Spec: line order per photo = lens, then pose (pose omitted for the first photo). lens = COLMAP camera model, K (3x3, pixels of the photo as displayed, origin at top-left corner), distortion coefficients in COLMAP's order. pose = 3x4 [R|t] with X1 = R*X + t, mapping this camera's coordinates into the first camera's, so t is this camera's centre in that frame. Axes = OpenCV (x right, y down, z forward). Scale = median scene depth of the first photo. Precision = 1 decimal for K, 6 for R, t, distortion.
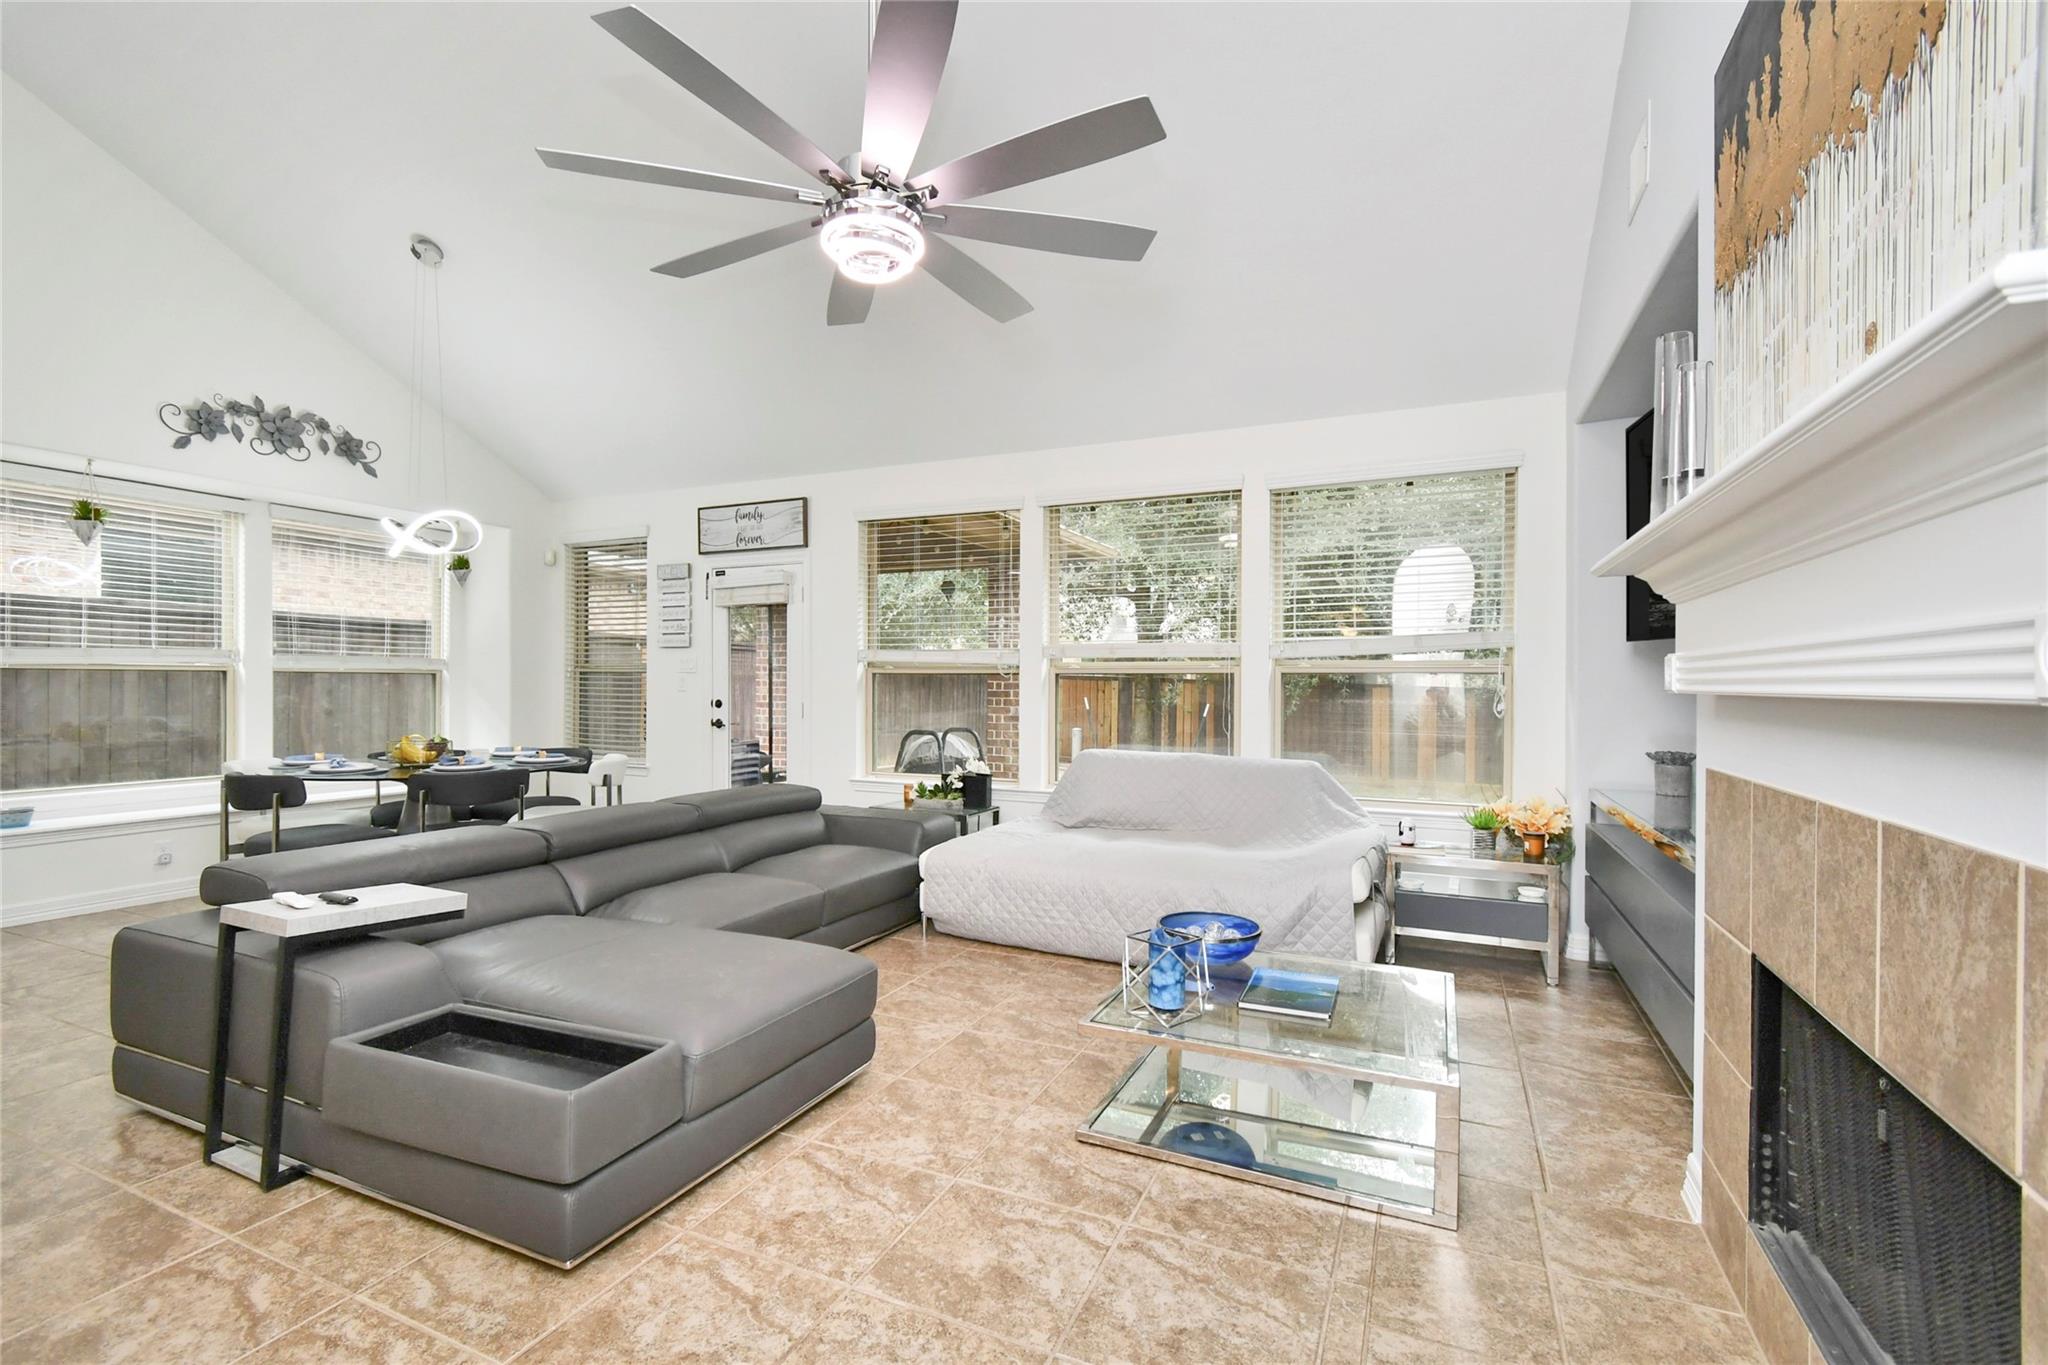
lens RADIAL K [[913.8, 0, 1014.2], [0, 913.8, 686.1], [0, 0, 1]] dist [0.006252, -0.003415]
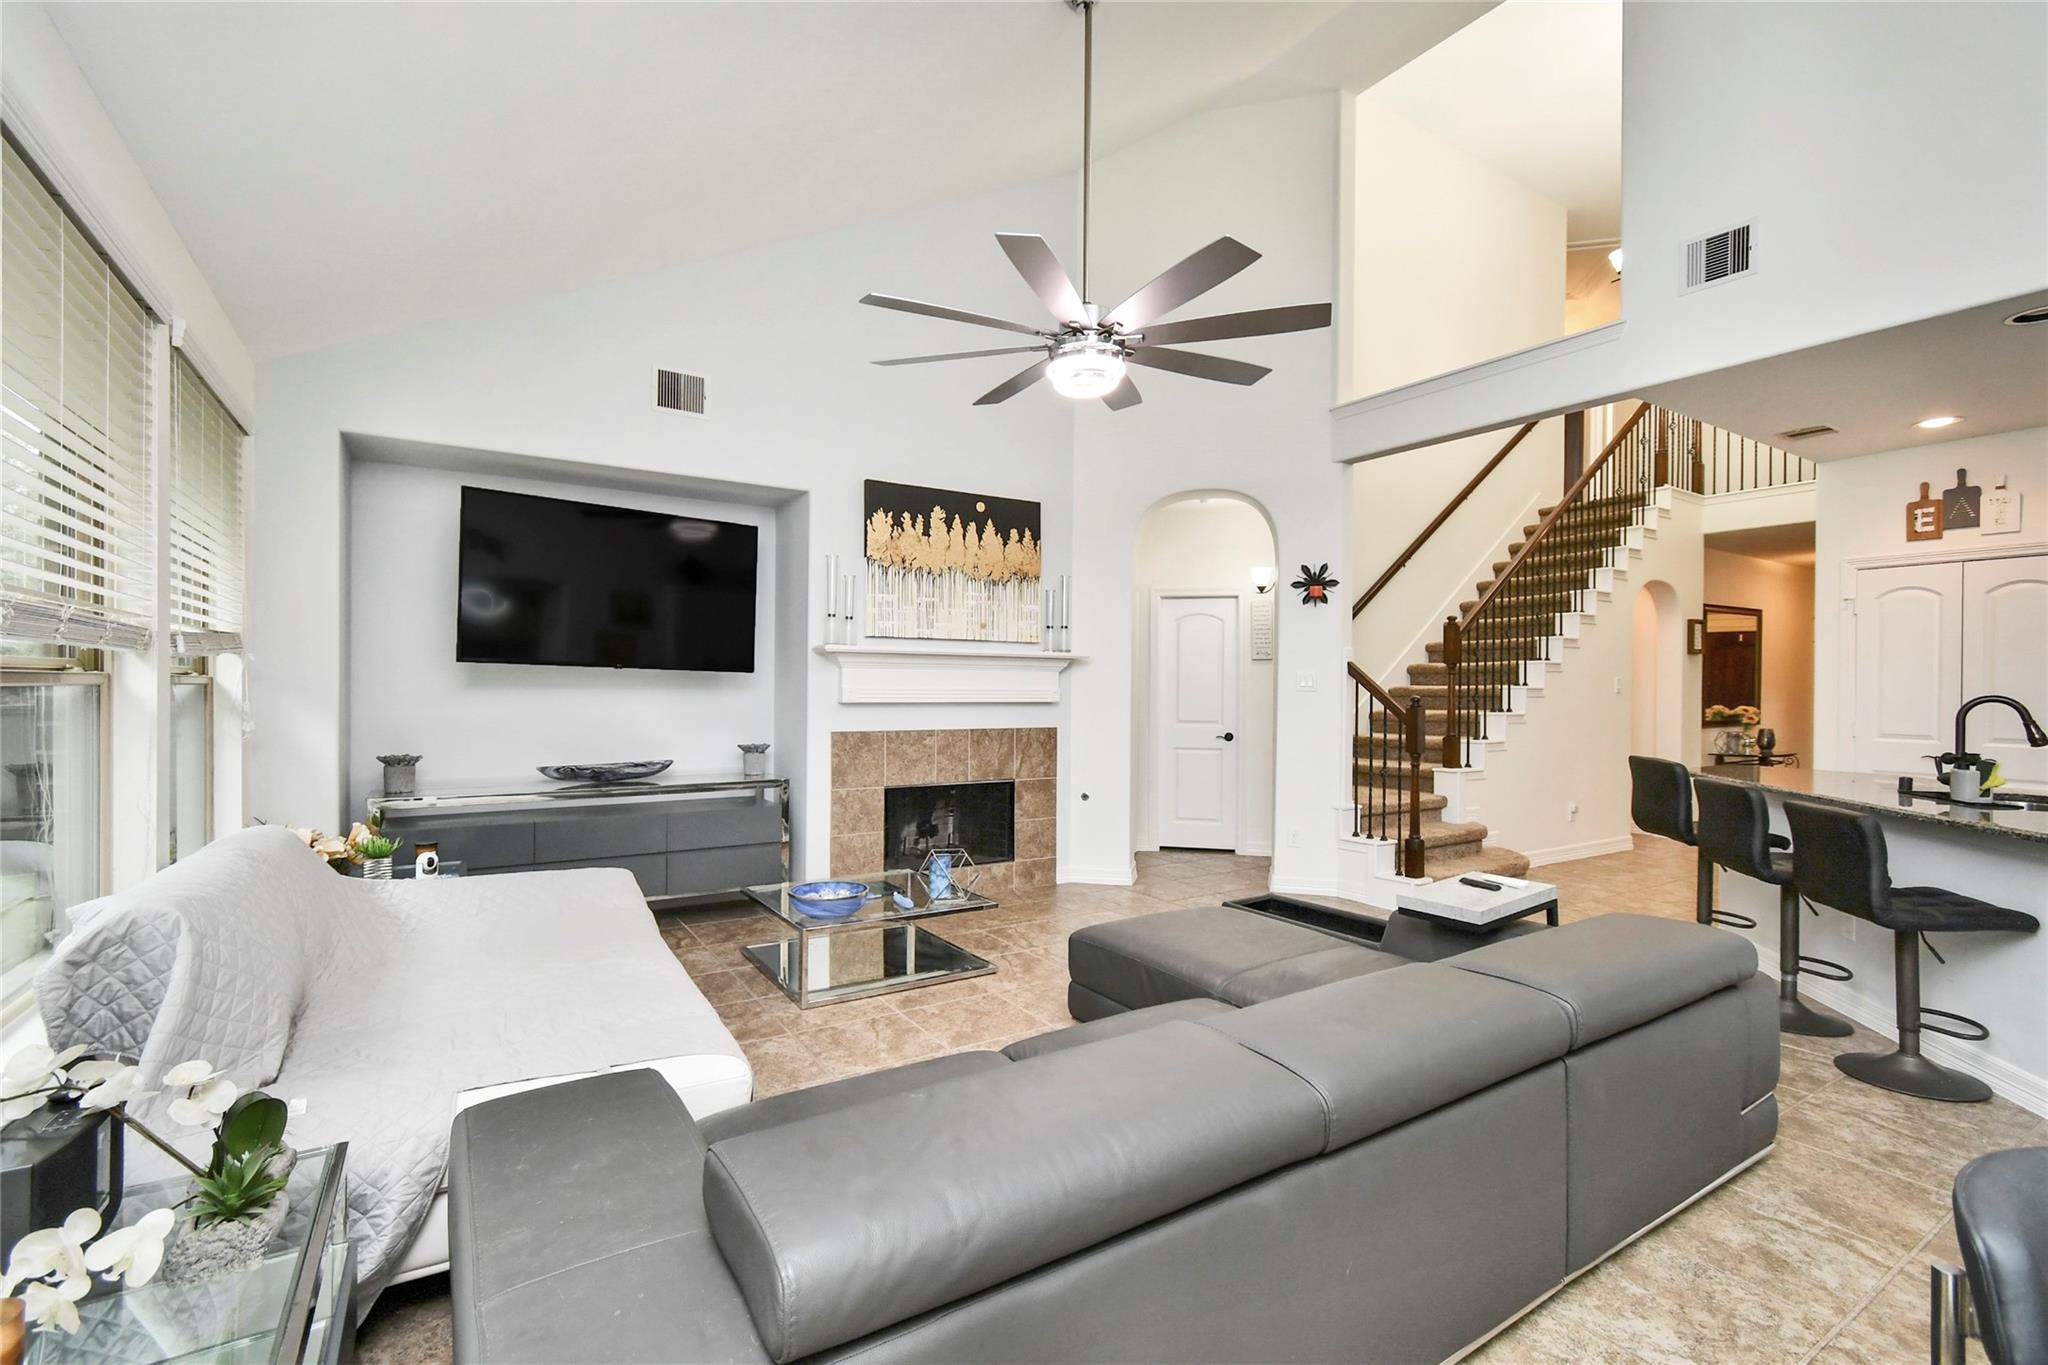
lens RADIAL K [[913.8, 0, 1011.2], [0, 913.8, 687.5], [0, 0, 1]] dist [0.006252, -0.003415]
pose [[-0.835433, -0.012629, 0.549447, -0.401313], [-0.010908, 0.999920, 0.006398, -0.020994], [-0.549484, -0.000648, -0.835504, 1.094868]]
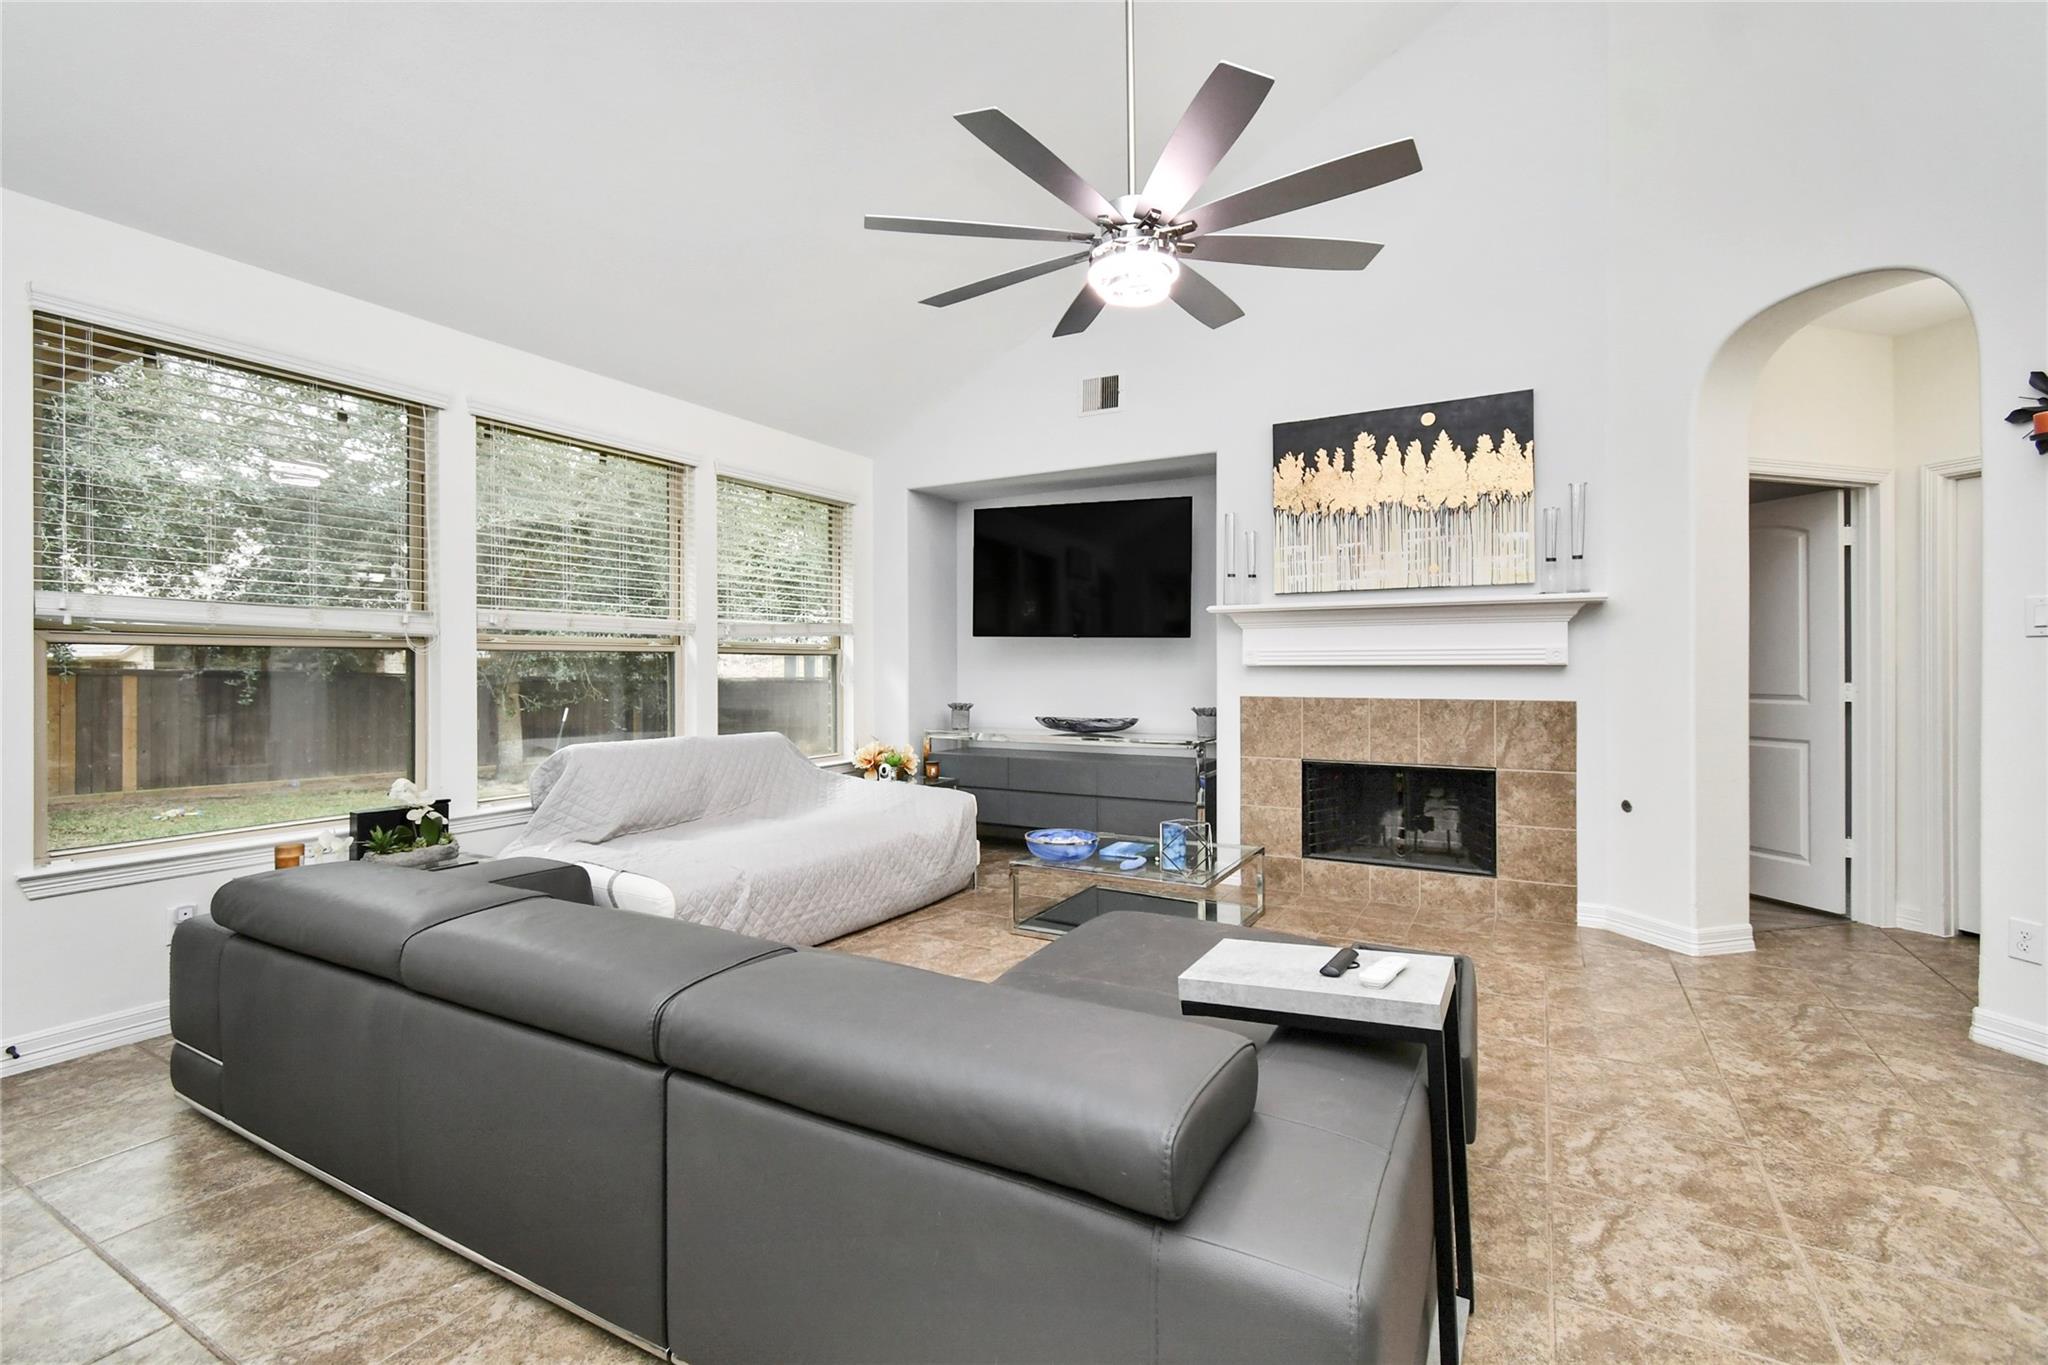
lens RADIAL K [[913.8, 0, 1010.2], [0, 913.8, 666.3], [0, 0, 1]] dist [0.006252, -0.003415]
pose [[0.093014, -0.005813, 0.995648, -0.661077], [0.005220, 0.999972, 0.005351, -0.002322], [-0.995651, 0.004700, 0.093041, 0.533887]]
